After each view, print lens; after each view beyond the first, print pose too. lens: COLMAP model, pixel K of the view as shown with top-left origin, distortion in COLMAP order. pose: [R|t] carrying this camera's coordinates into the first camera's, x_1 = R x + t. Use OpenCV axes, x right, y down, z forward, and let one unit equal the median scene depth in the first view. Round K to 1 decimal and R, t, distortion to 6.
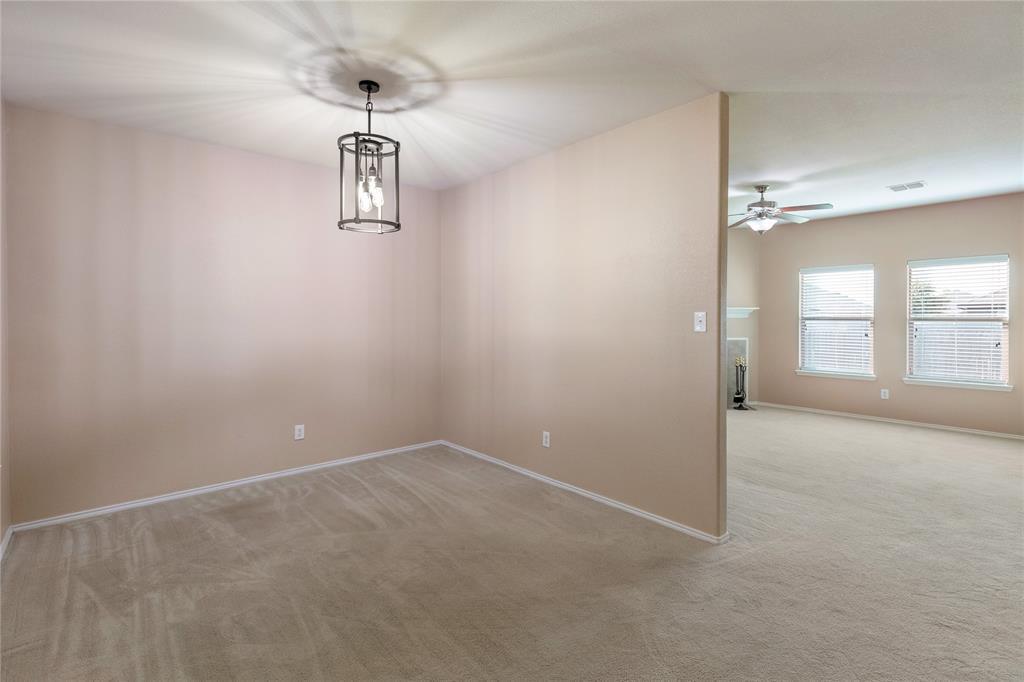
lens RADIAL K [[472.4, 0, 510.9], [0, 472.4, 322.4], [0, 0, 1]] dist [0.001553, -0.000421]
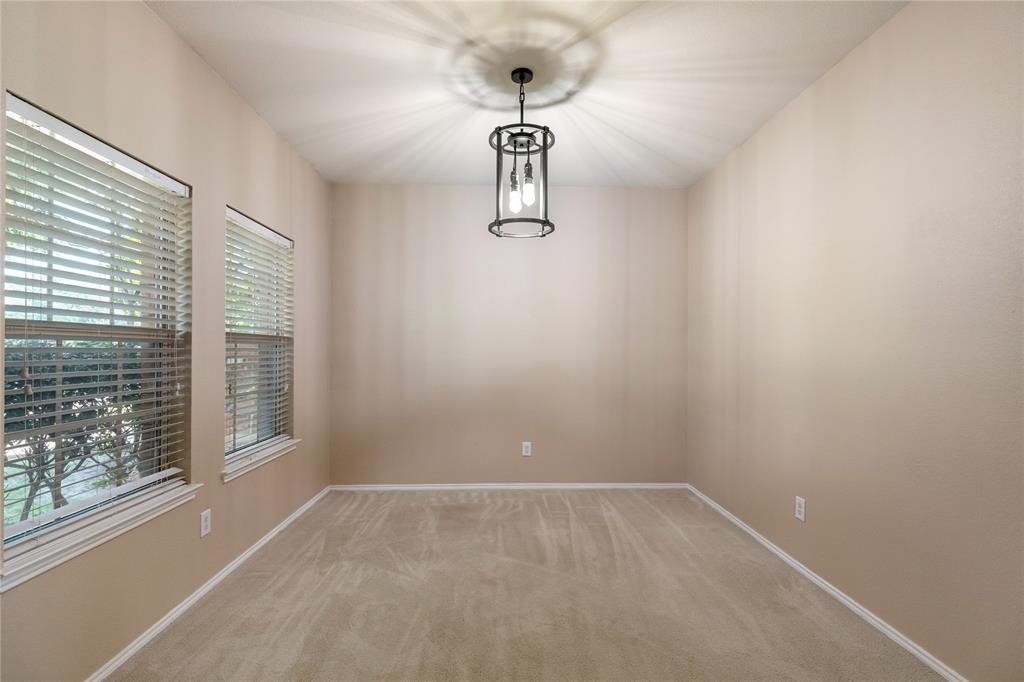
lens RADIAL K [[469.7, 0, 514.1], [0, 469.7, 350.2], [0, 0, 1]] dist [0.001257, -0.000253]
pose [[0.775242, 0.004860, -0.631646, 0.236988], [-0.010346, 0.999934, -0.005004, 0.032071], [0.631580, 0.010414, 0.775241, 0.261766]]
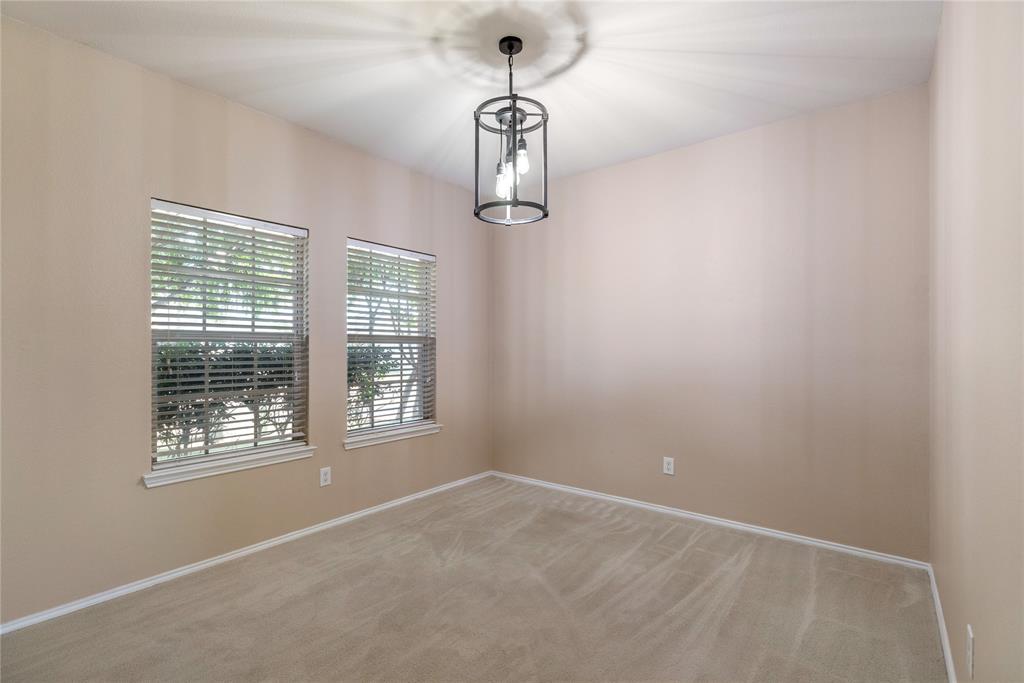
lens RADIAL K [[471.6, 0, 509.8], [0, 471.6, 349.0], [0, 0, 1]] dist [0.000636, -0.000317]
pose [[0.185383, 0.004747, -0.982655, 0.462892], [-0.009141, 0.999953, 0.003106, 0.027848], [0.982624, 0.008407, 0.185417, 0.761391]]
